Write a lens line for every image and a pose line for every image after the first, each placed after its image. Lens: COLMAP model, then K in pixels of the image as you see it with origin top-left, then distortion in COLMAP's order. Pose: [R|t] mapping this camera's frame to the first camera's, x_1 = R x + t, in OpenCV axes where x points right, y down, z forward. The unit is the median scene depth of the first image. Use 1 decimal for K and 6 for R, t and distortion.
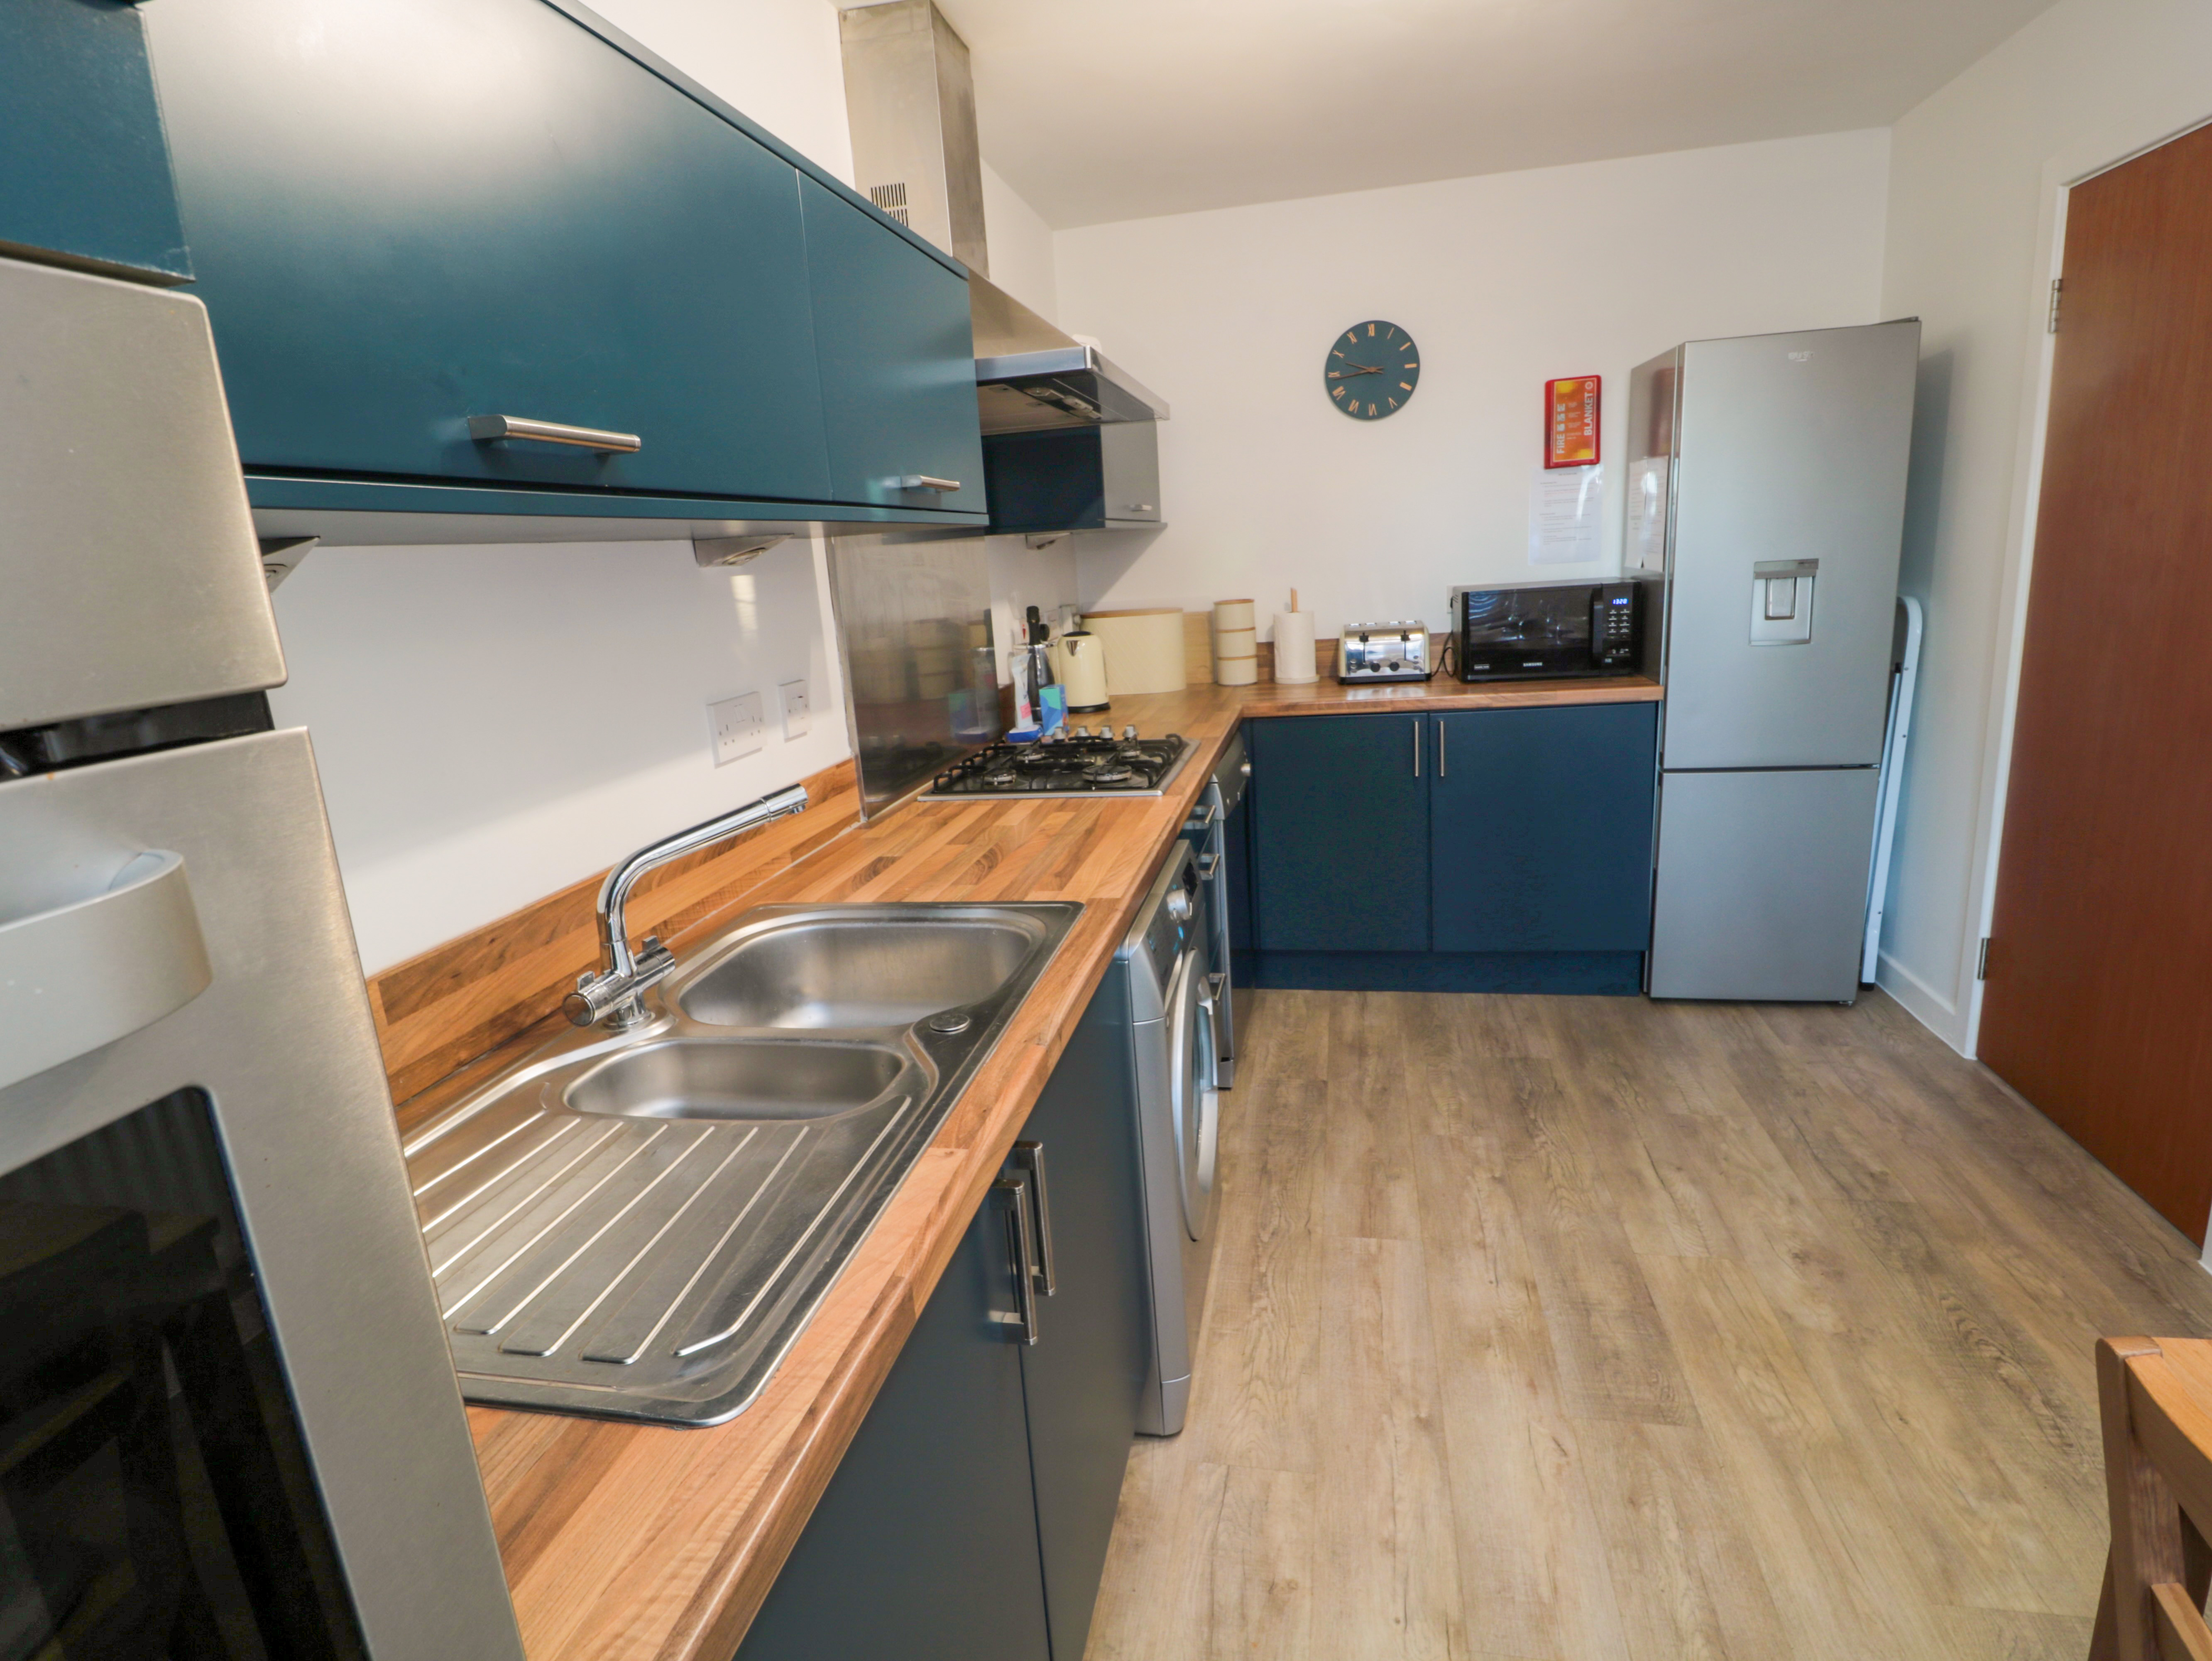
lens RADIAL K [[1144.6, 0, 1106.0], [0, 1144.6, 830.5], [0, 0, 1]] dist [-0.005351, -0.011990]
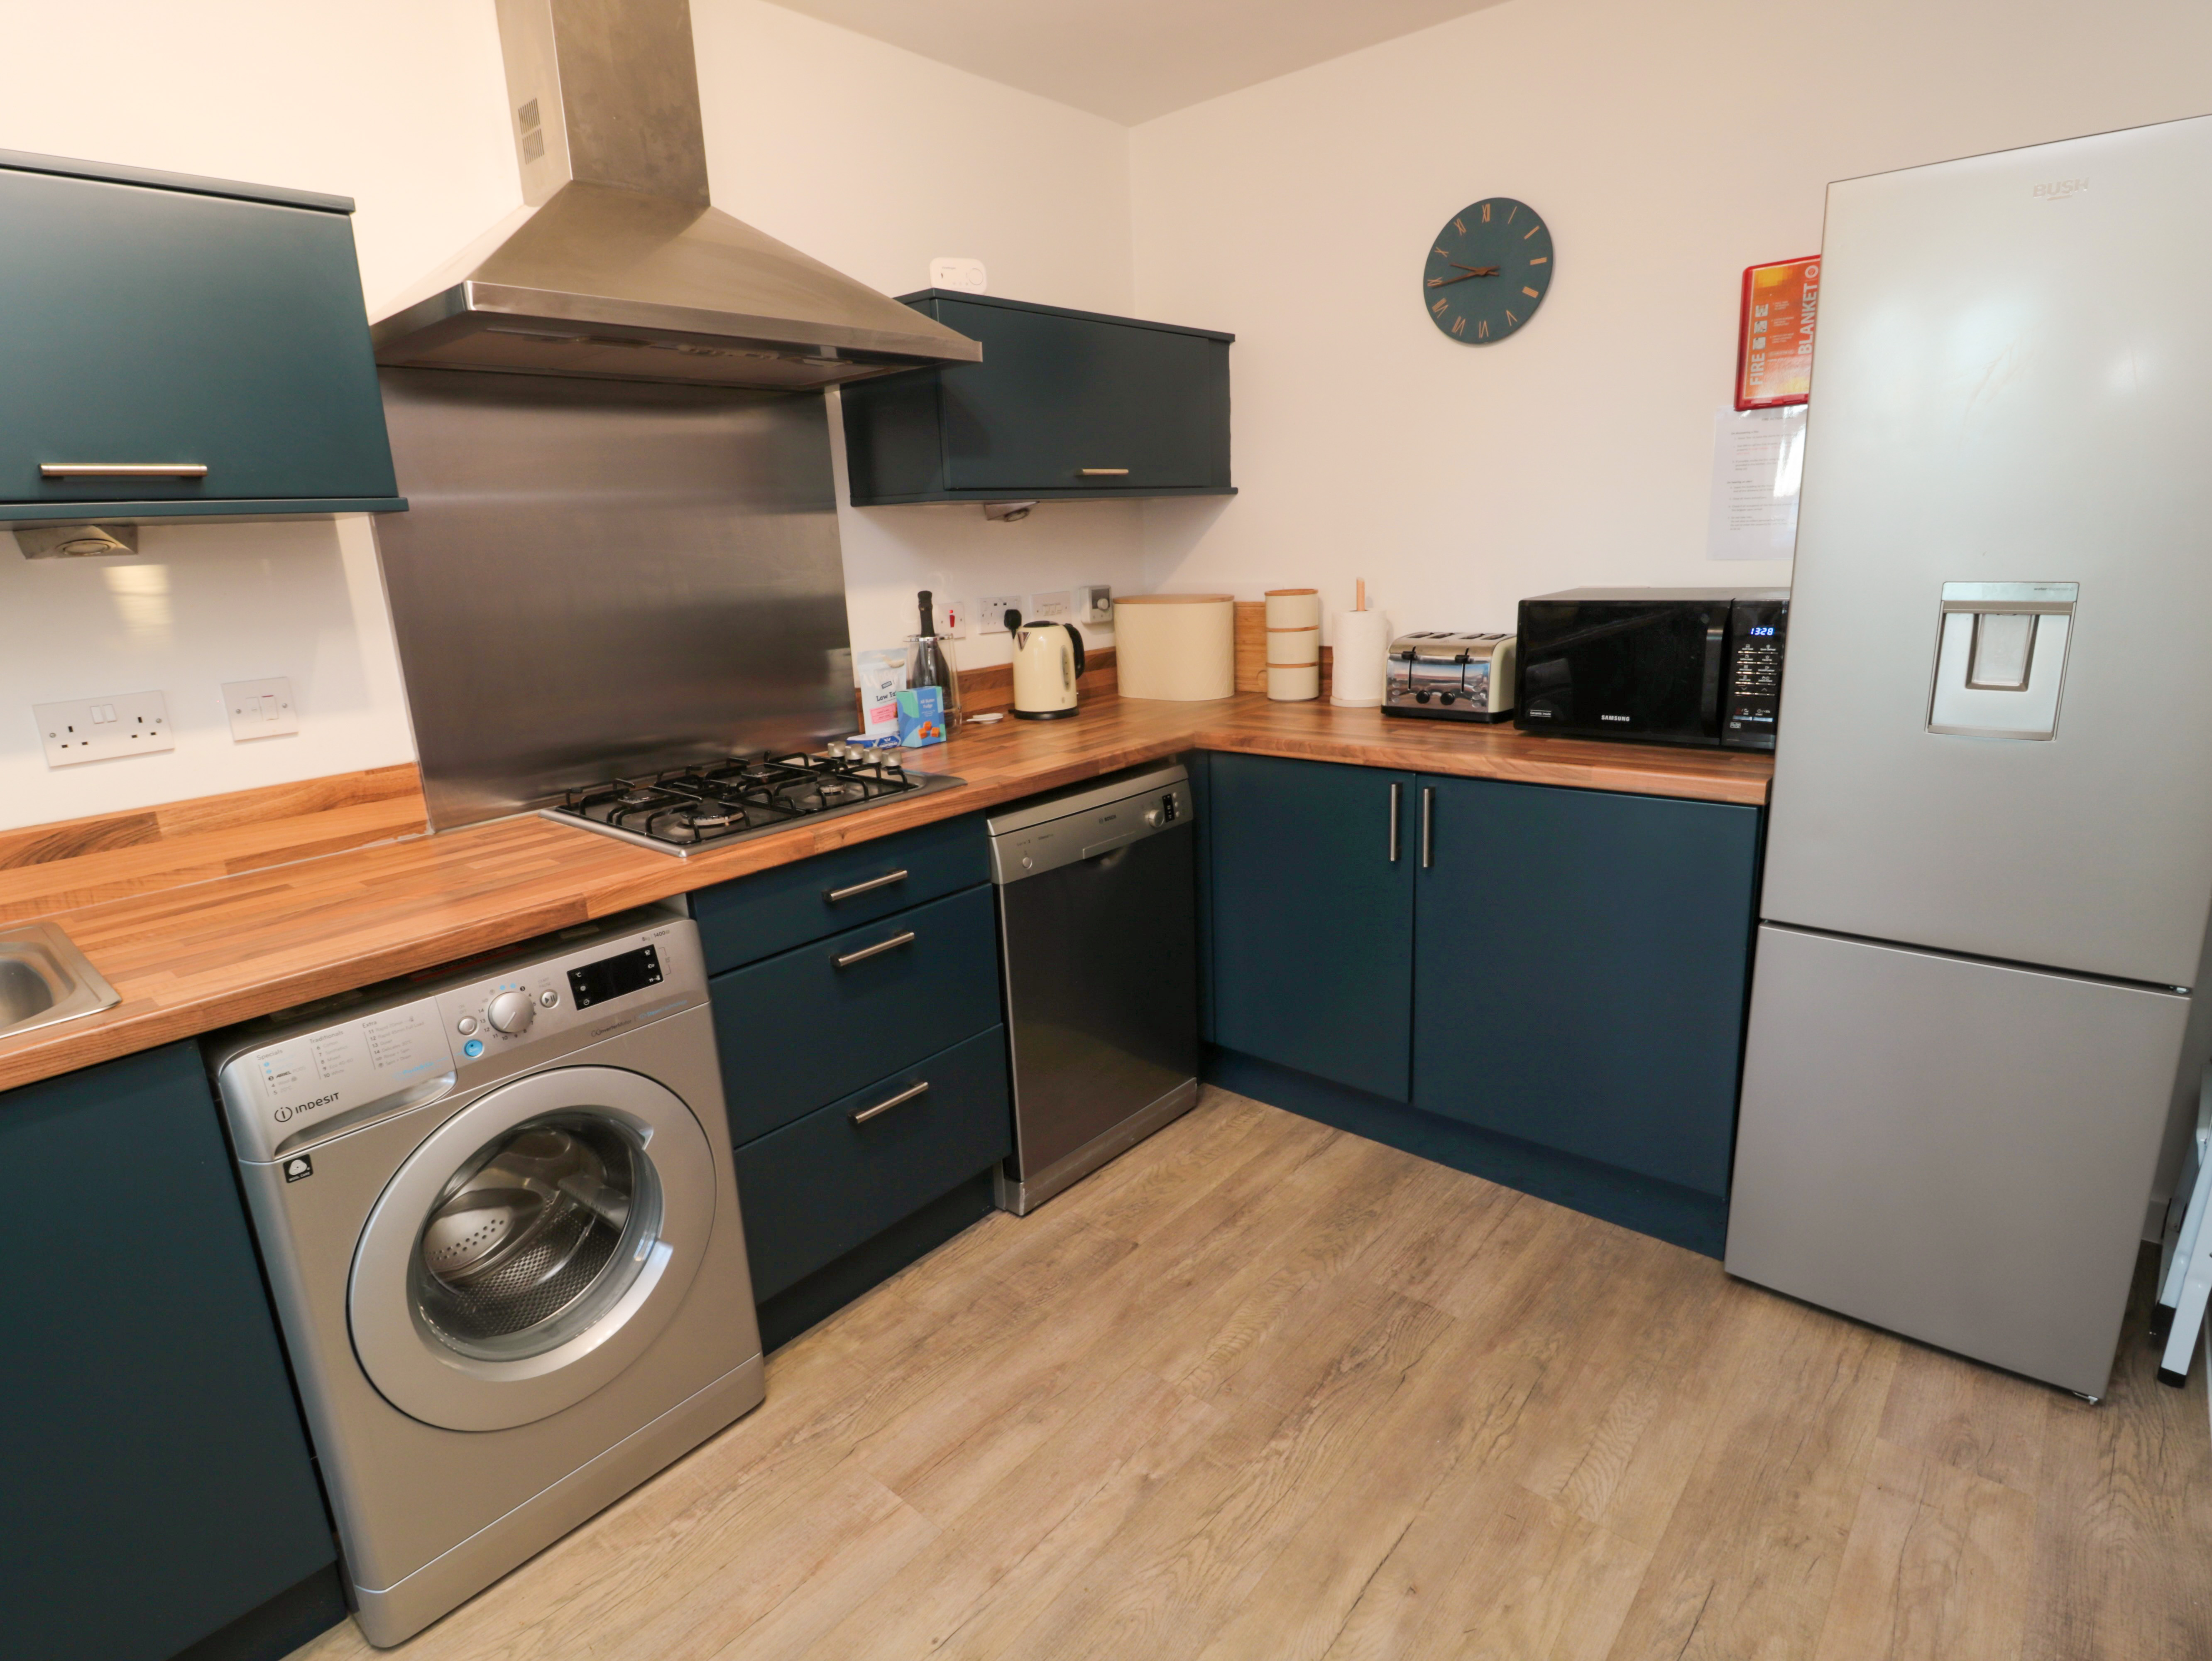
lens RADIAL K [[1144.6, 0, 1106.0], [0, 1144.6, 830.5], [0, 0, 1]] dist [-0.005351, -0.011990]
pose [[0.873734, 0.149548, -0.462843, 0.463396], [-0.128553, 0.988725, 0.076788, -0.102280], [0.469108, -0.007592, 0.883108, 0.314074]]
